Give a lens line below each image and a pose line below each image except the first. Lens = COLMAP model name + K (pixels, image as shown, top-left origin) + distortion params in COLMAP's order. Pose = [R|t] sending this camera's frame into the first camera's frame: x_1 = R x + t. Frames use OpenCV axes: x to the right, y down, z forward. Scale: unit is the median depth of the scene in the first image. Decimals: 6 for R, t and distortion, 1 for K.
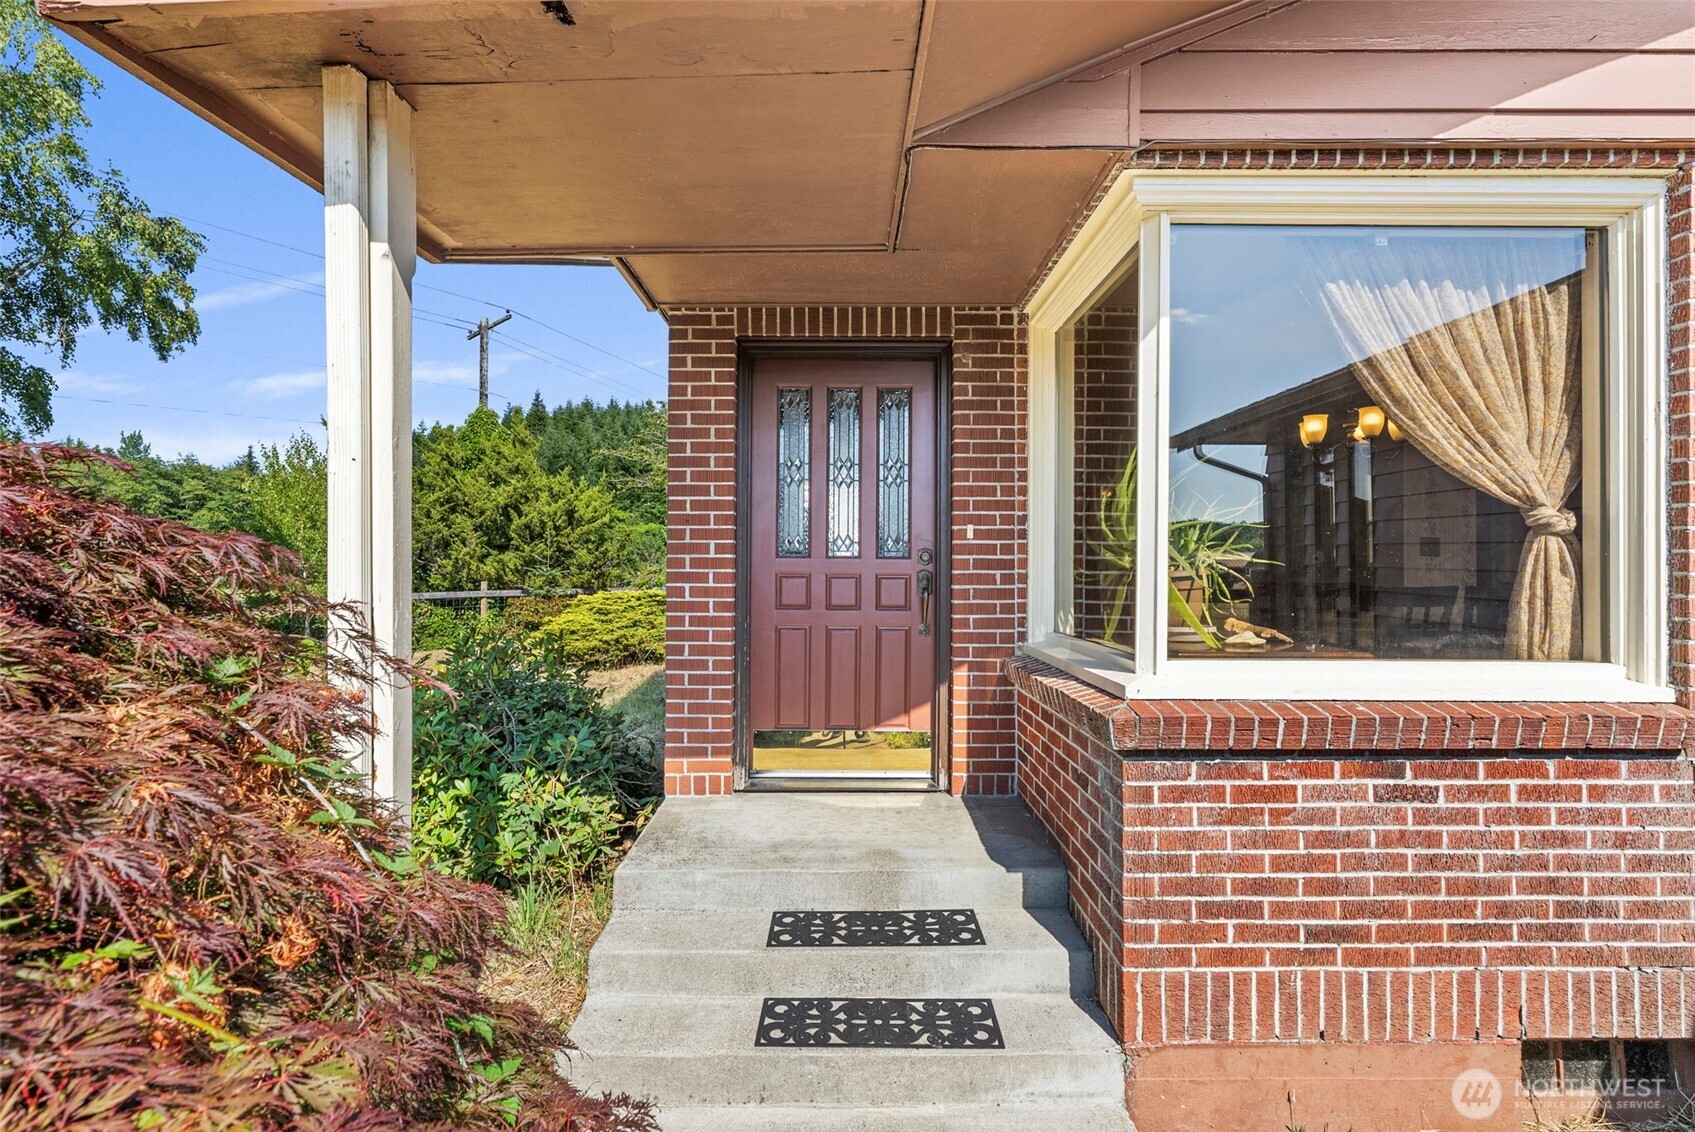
lens RADIAL K [[771.7, 0, 844.3], [0, 771.7, 564.3], [0, 0, 1]] dist [-0.000782, 0.000581]
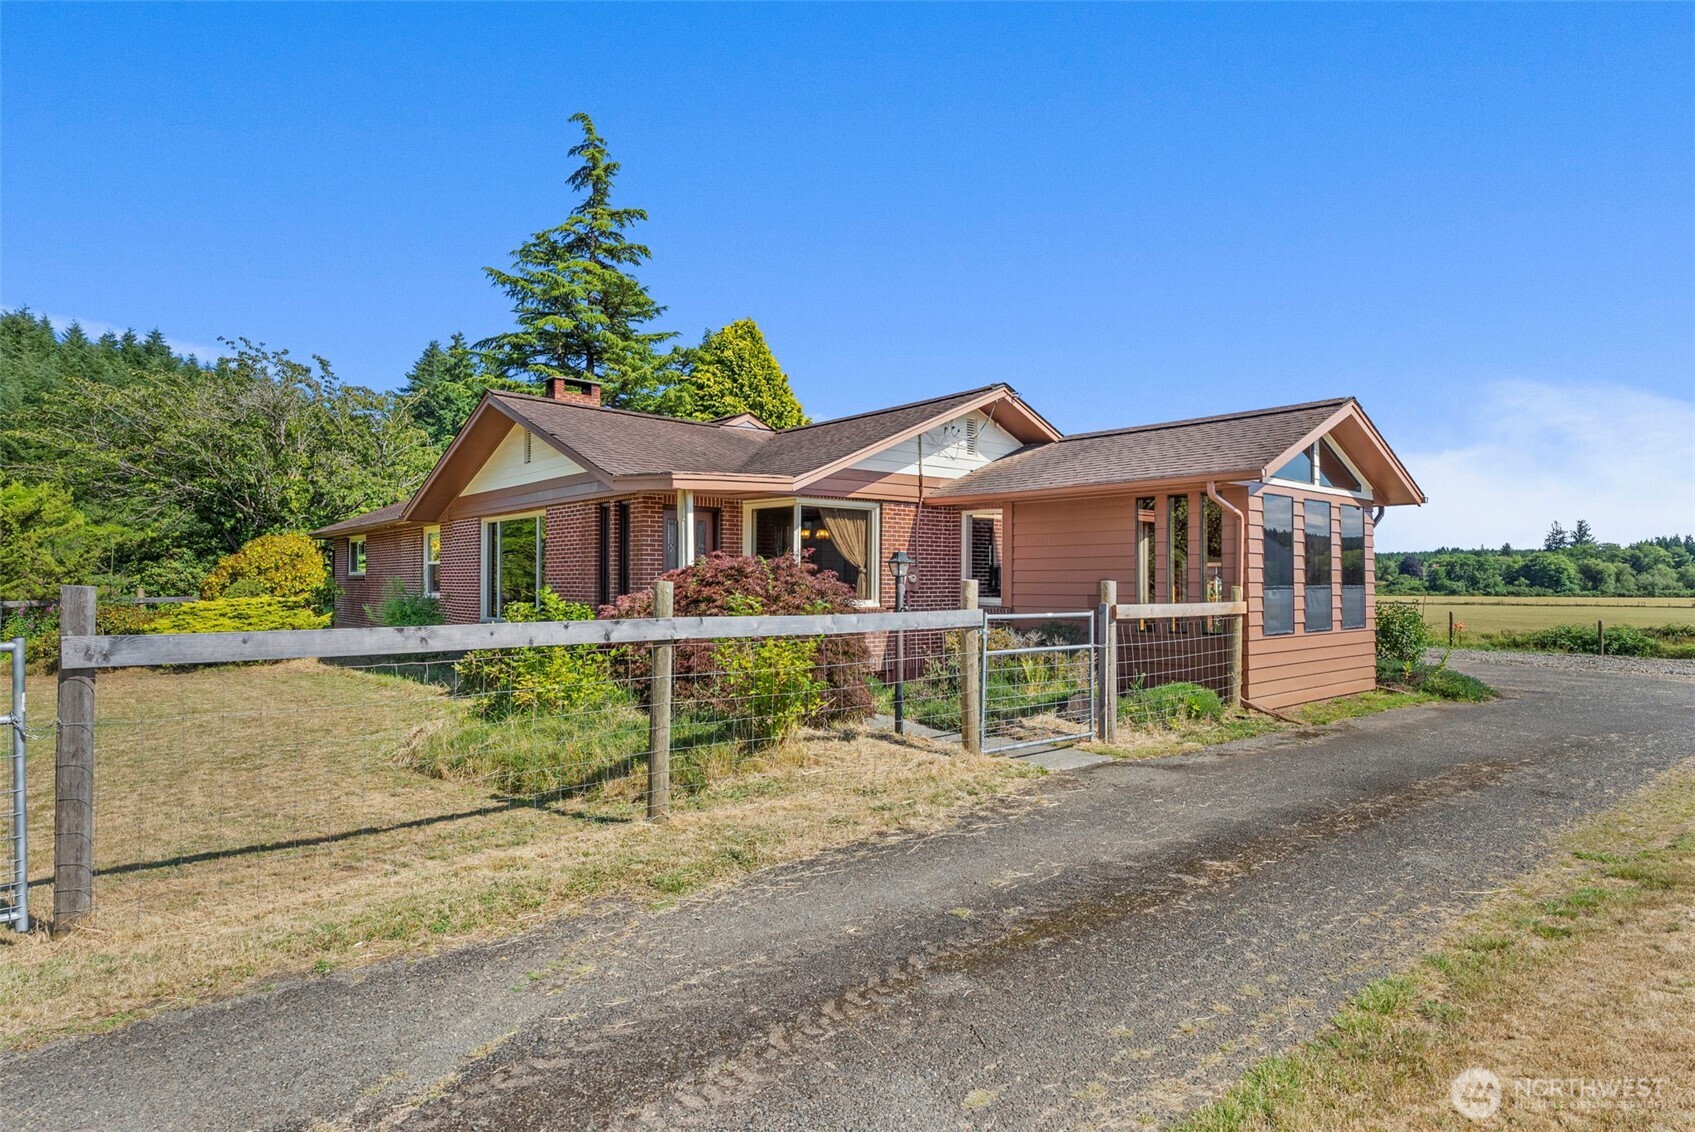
lens RADIAL K [[922.6, 0, 841.7], [0, 922.6, 578.2], [0, 0, 1]] dist [0.003443, -0.001740]
pose [[0.769122, 0.002547, 0.639097, -2.194914], [-0.004229, 0.999990, 0.001104, -0.012561], [-0.639088, -0.003552, 0.769125, -2.566265]]
